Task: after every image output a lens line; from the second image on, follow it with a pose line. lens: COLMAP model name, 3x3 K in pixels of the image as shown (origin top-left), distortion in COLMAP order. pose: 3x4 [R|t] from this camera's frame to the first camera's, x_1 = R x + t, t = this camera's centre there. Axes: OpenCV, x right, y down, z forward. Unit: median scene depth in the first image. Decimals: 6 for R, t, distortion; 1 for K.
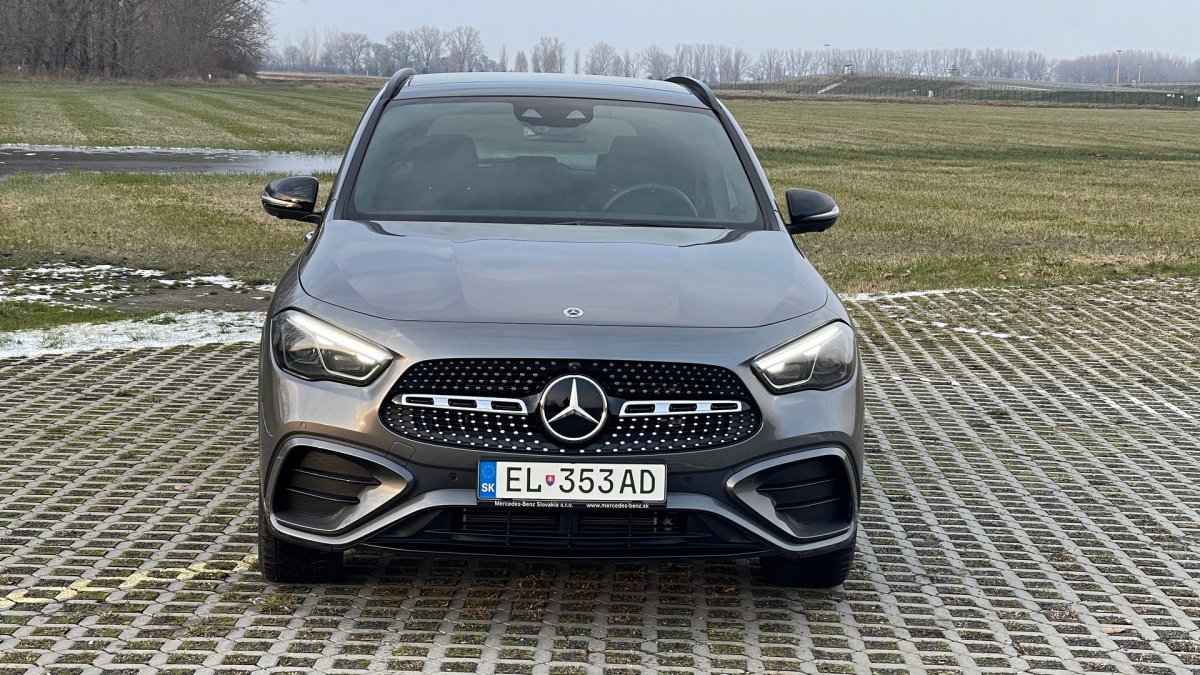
lens RADIAL K [[2306.6, 0, 603.5], [0, 2306.6, 338.7], [0, 0, 1]] dist [0.174646, 0.000000]
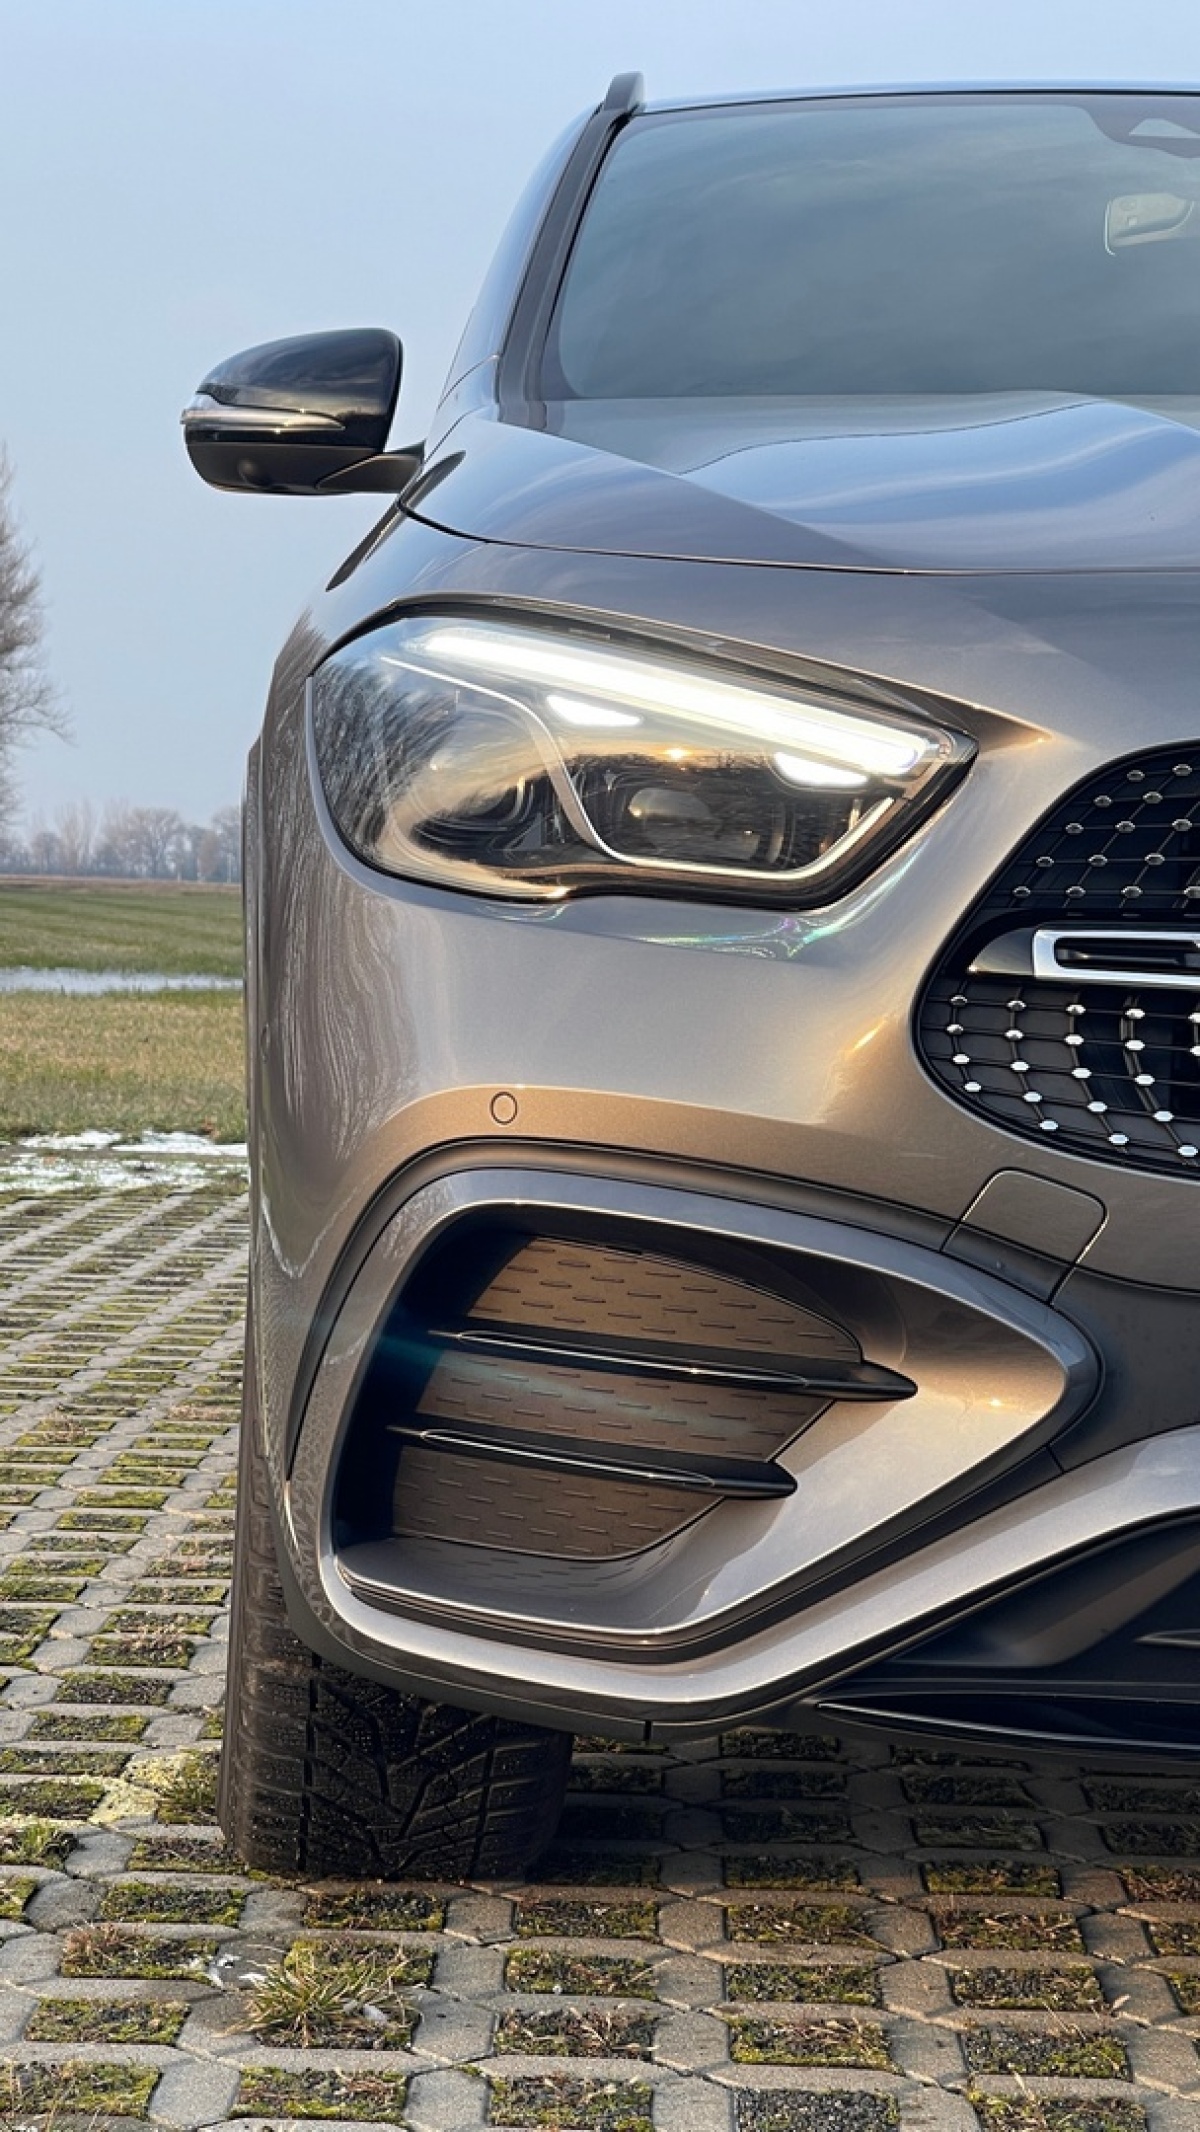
lens RADIAL K [[4098.1, 0, 588.6], [0, 4098.1, 938.9], [0, 0, 1]] dist [0.174646, 0.000000]
pose [[0.999999, 0.000624, -0.001318, -0.112024], [-0.000751, 0.995050, -0.099373, 0.053783], [0.001250, 0.099374, 0.995049, 0.587687]]
